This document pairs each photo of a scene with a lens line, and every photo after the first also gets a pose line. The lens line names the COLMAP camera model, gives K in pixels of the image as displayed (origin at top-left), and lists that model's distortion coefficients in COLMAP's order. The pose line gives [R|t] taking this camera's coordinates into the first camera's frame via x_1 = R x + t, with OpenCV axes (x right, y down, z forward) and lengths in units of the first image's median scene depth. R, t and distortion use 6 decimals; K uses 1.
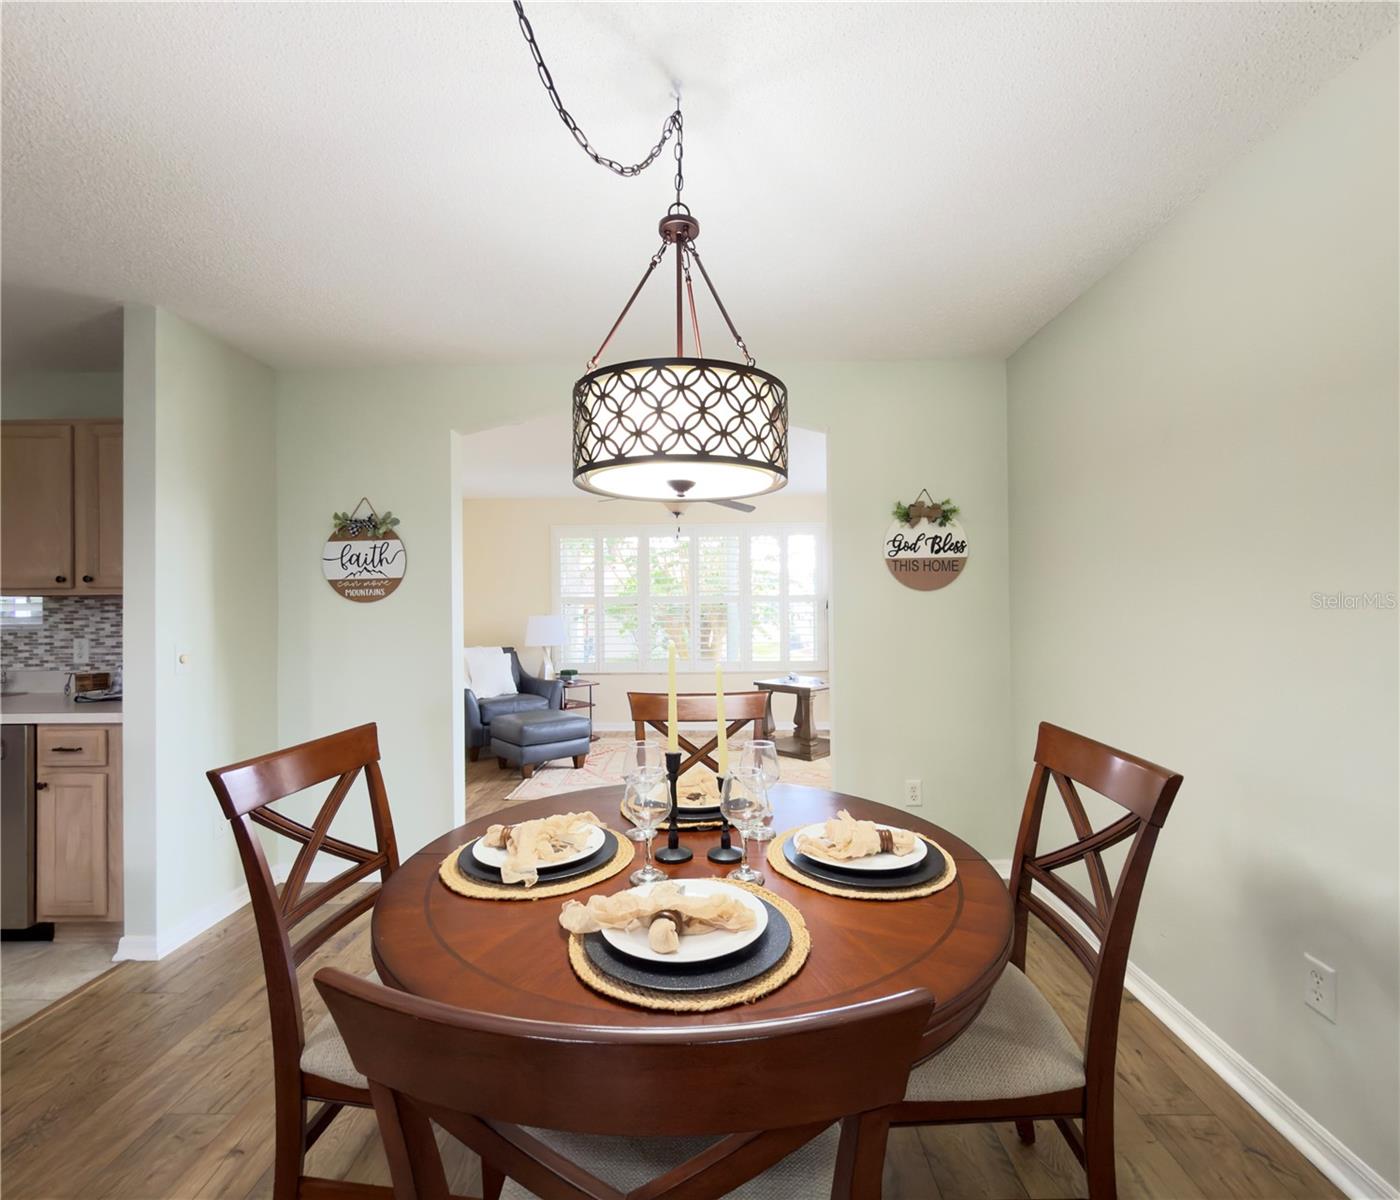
lens RADIAL K [[641.4, 0, 700.4], [0, 641.4, 600.3], [0, 0, 1]] dist [-0.008752, -0.001007]
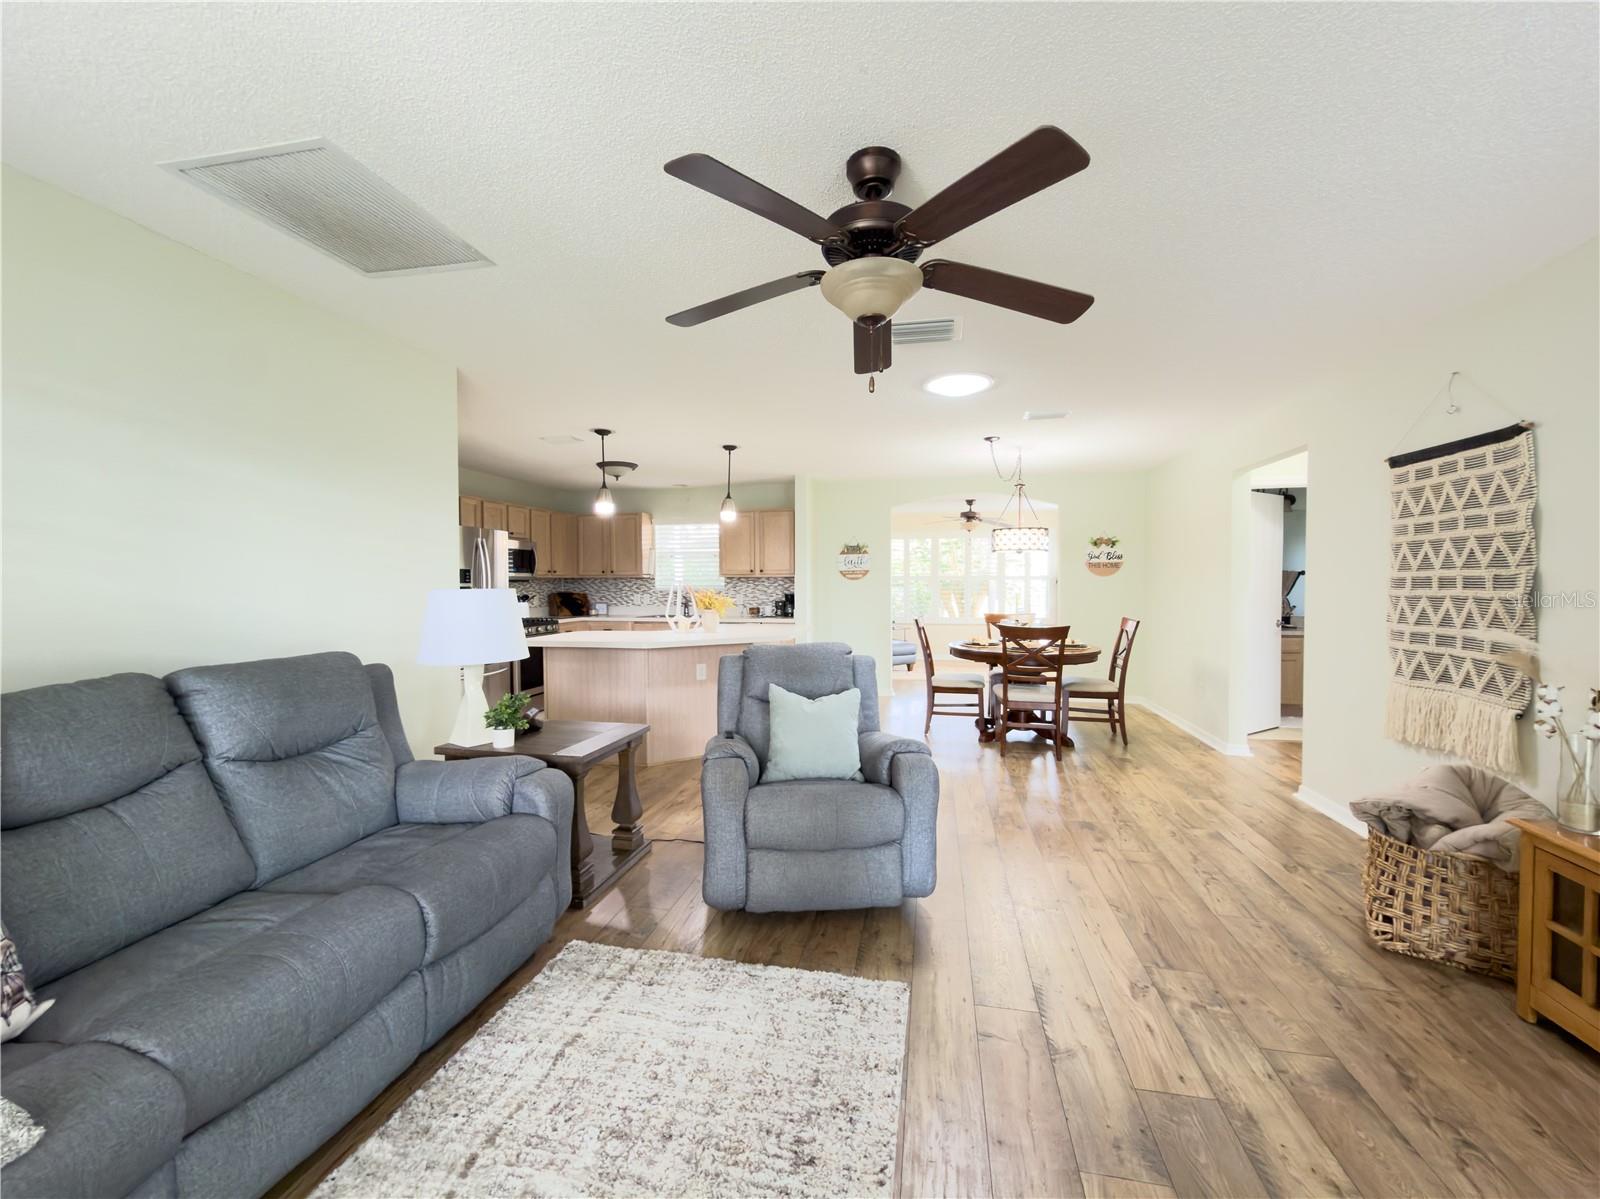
lens RADIAL K [[640.9, 0, 800.5], [0, 640.9, 596.1], [0, 0, 1]] dist [-0.014569, -0.000195]
pose [[0.983608, 0.009890, -0.180048, -0.291573], [-0.003998, 0.999446, 0.033055, -0.015034], [0.180275, -0.031793, 0.983102, -1.398792]]
